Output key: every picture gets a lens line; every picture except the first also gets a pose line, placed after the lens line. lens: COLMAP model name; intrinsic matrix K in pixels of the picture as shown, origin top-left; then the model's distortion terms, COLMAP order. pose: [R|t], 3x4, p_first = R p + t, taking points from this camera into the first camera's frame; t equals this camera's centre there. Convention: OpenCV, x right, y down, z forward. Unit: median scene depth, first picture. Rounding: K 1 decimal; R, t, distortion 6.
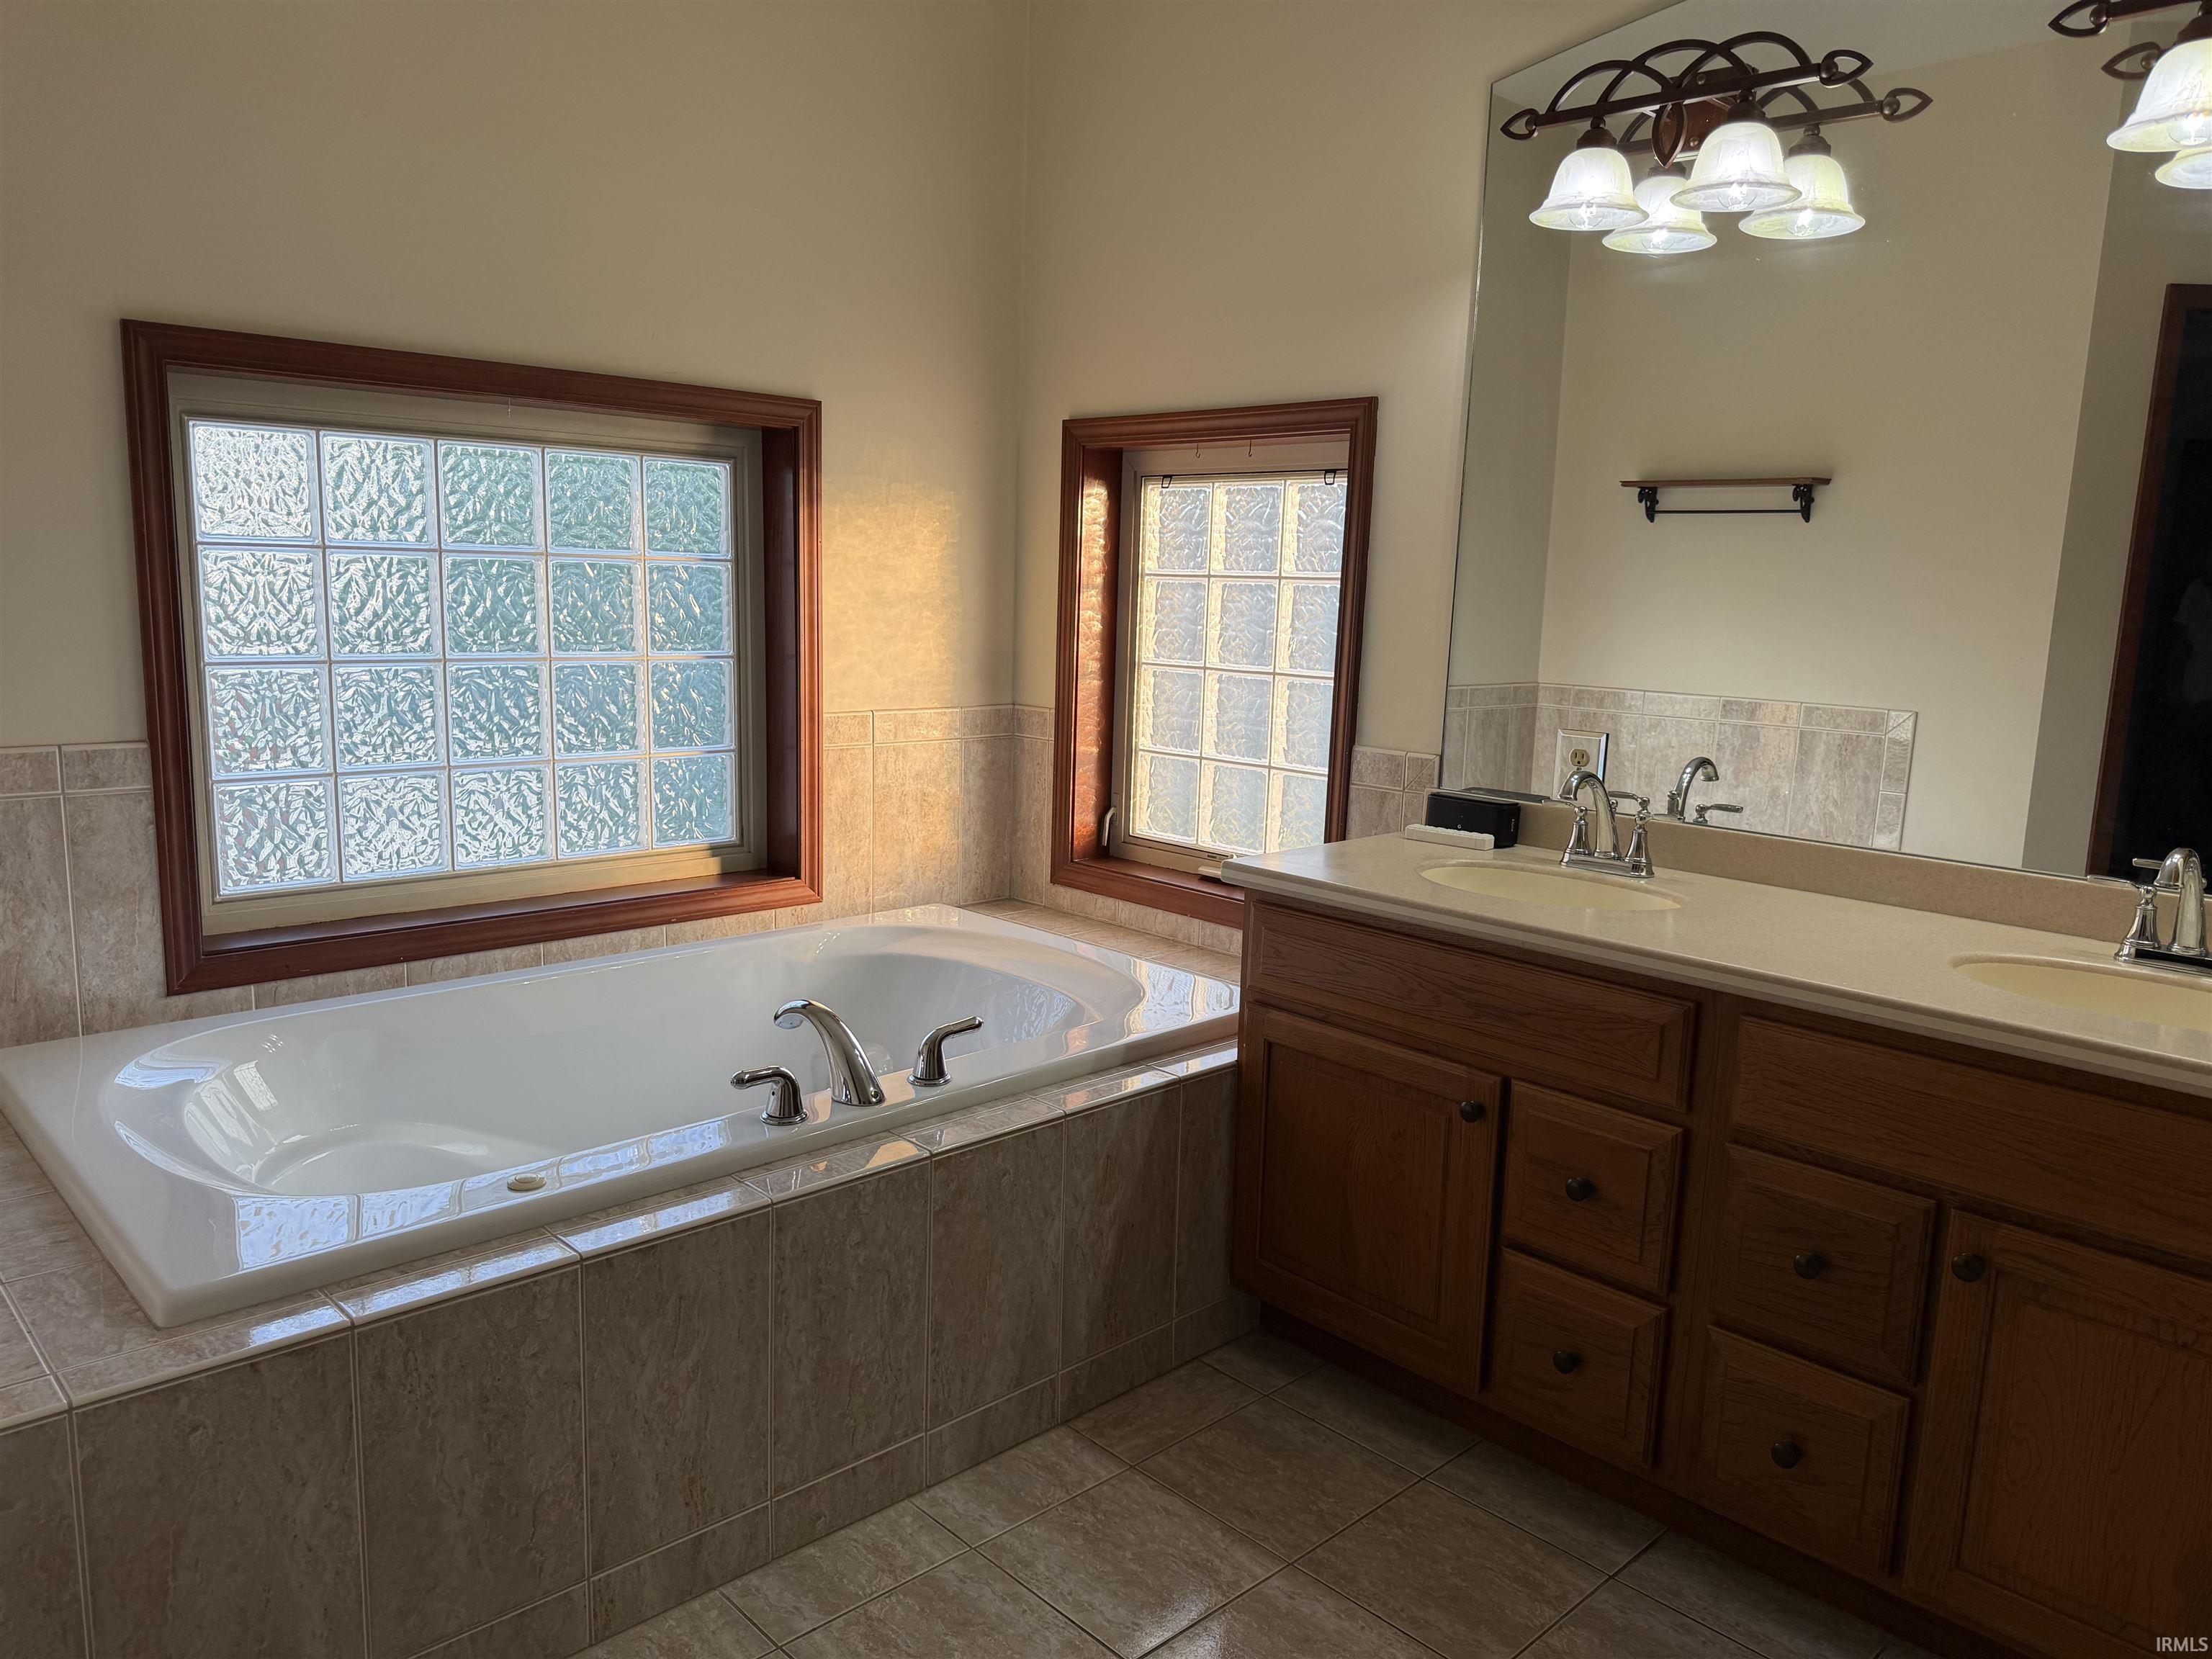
lens RADIAL K [[1540.6, 0, 1111.7], [0, 1540.6, 831.4], [0, 0, 1]] dist [0.024203, -0.018458]
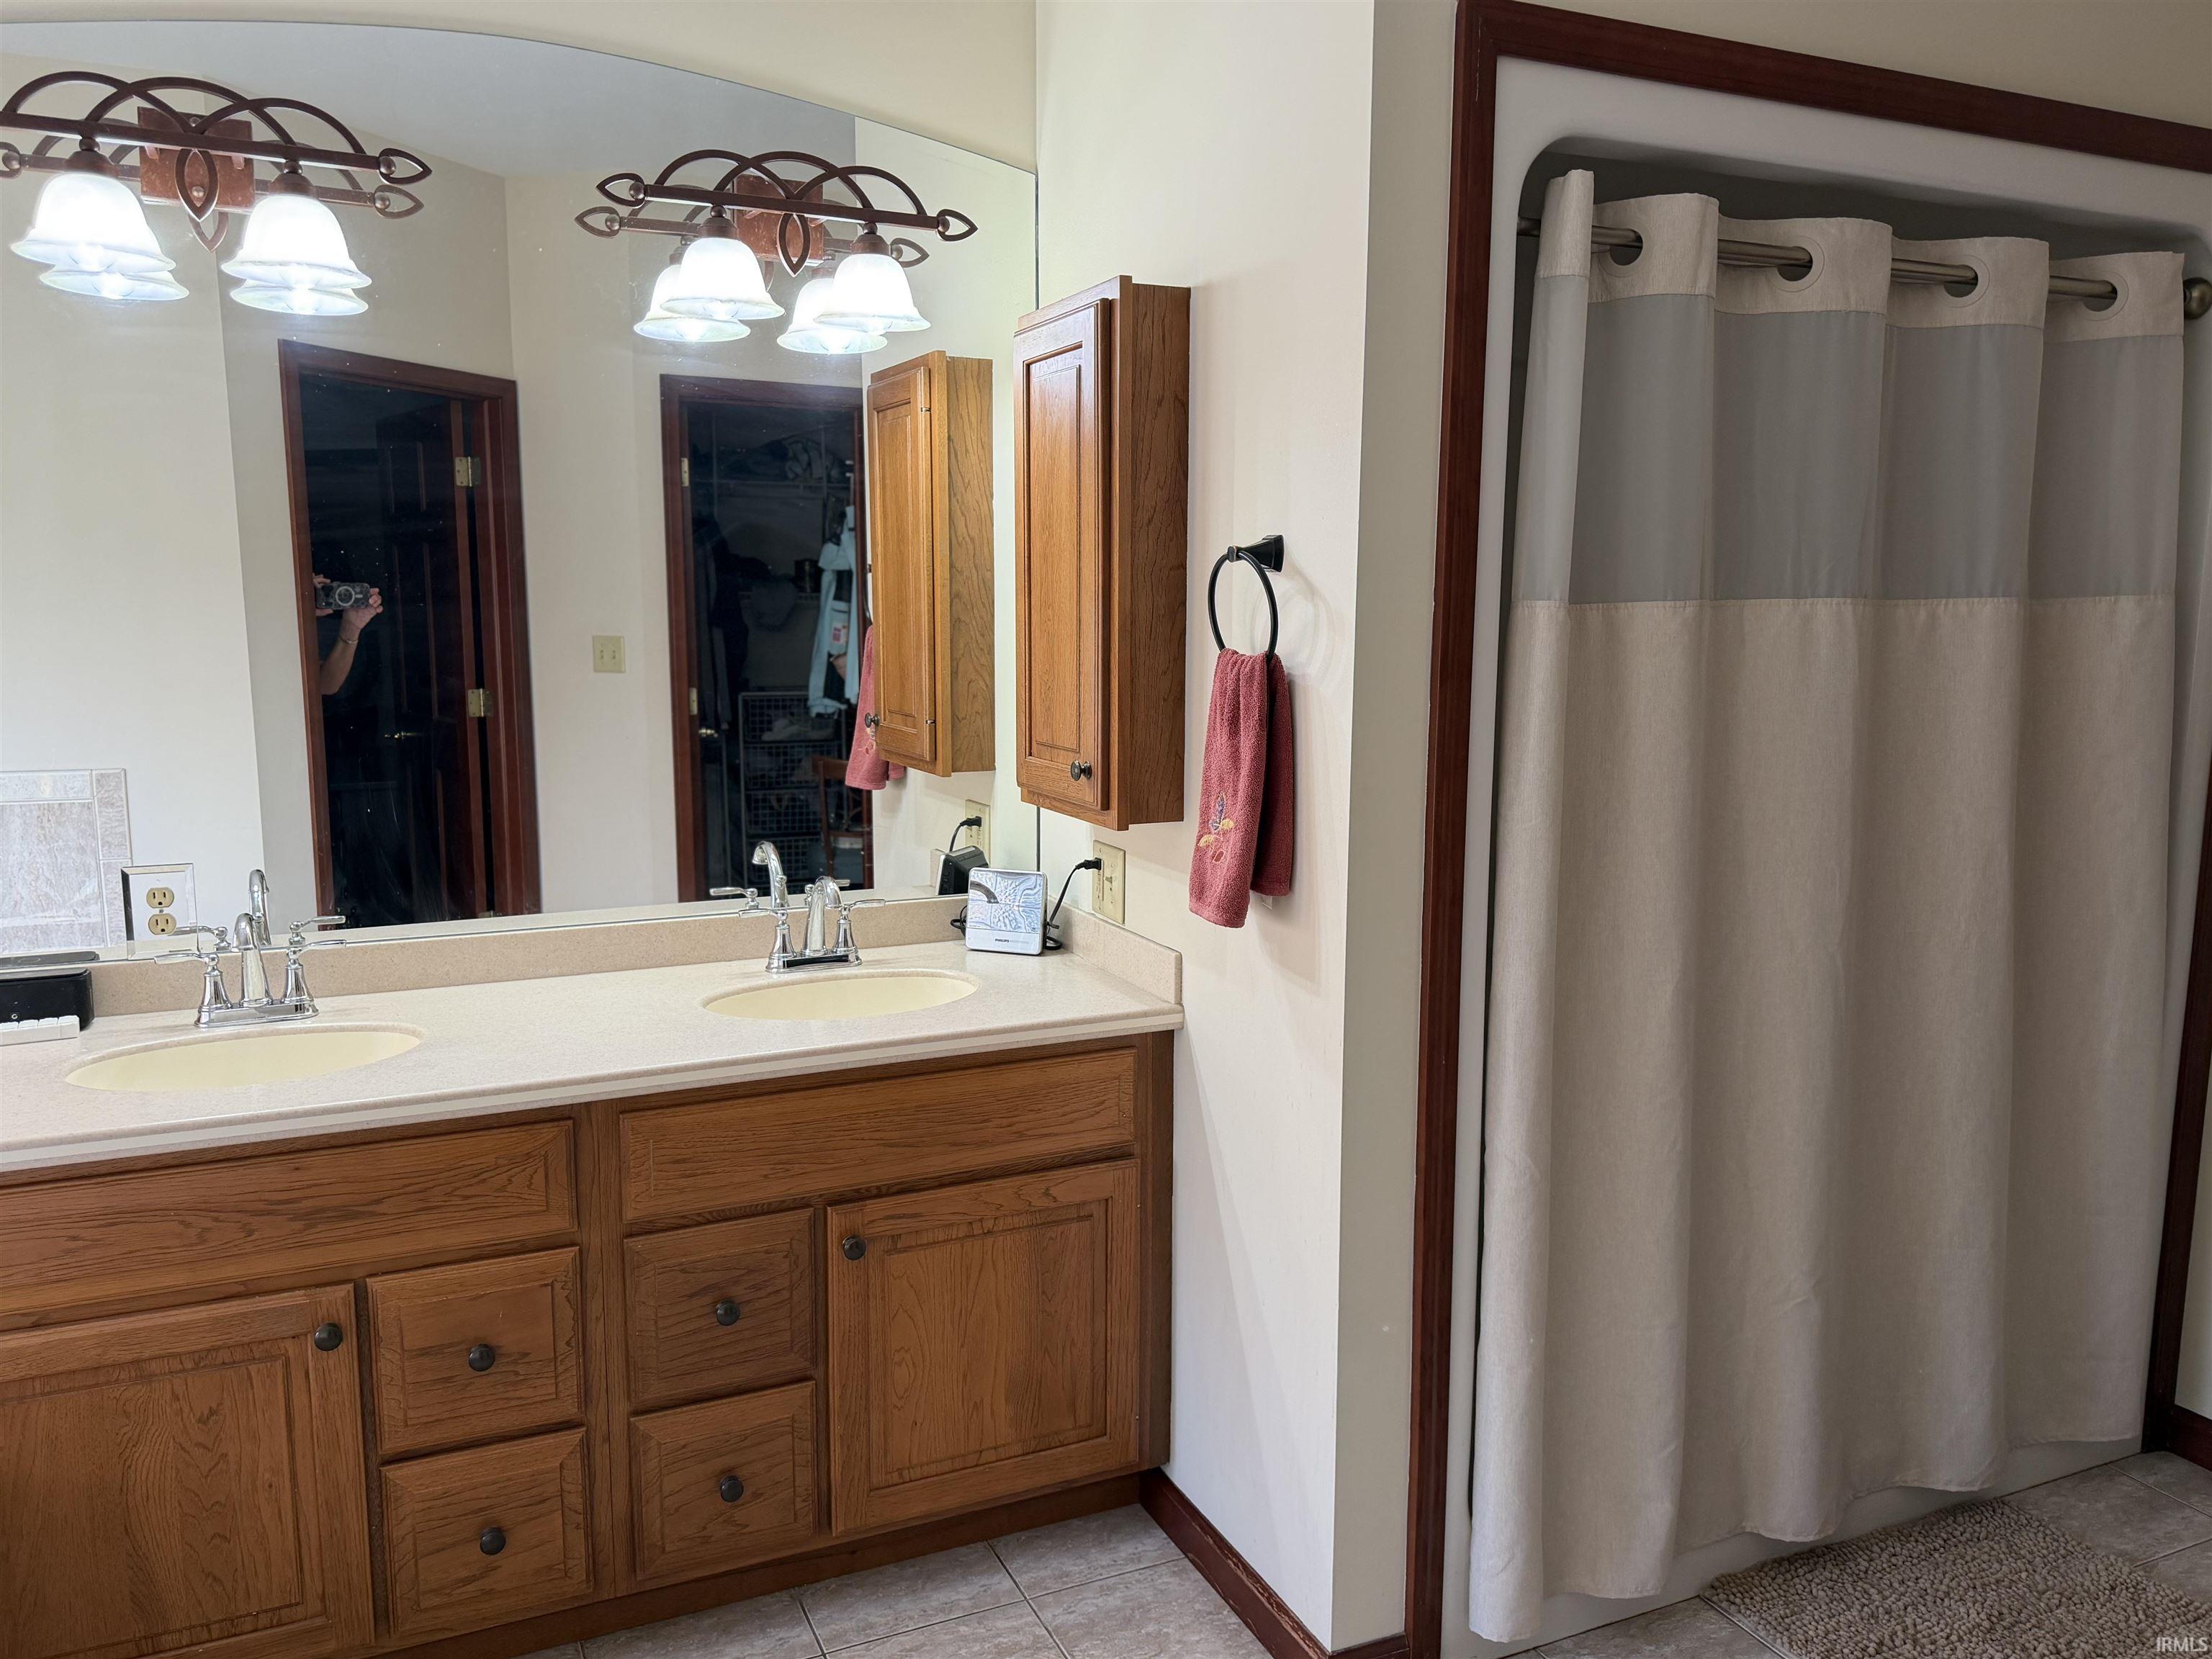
lens RADIAL K [[1618.9, 0, 1113.5], [0, 1618.9, 823.4], [0, 0, 1]] dist [0.000811, -0.012675]
pose [[0.325386, -0.160224, 0.931908, -0.424357], [0.163370, 0.980245, 0.111492, -0.127580], [-0.931362, 0.115967, 0.345133, 0.279340]]
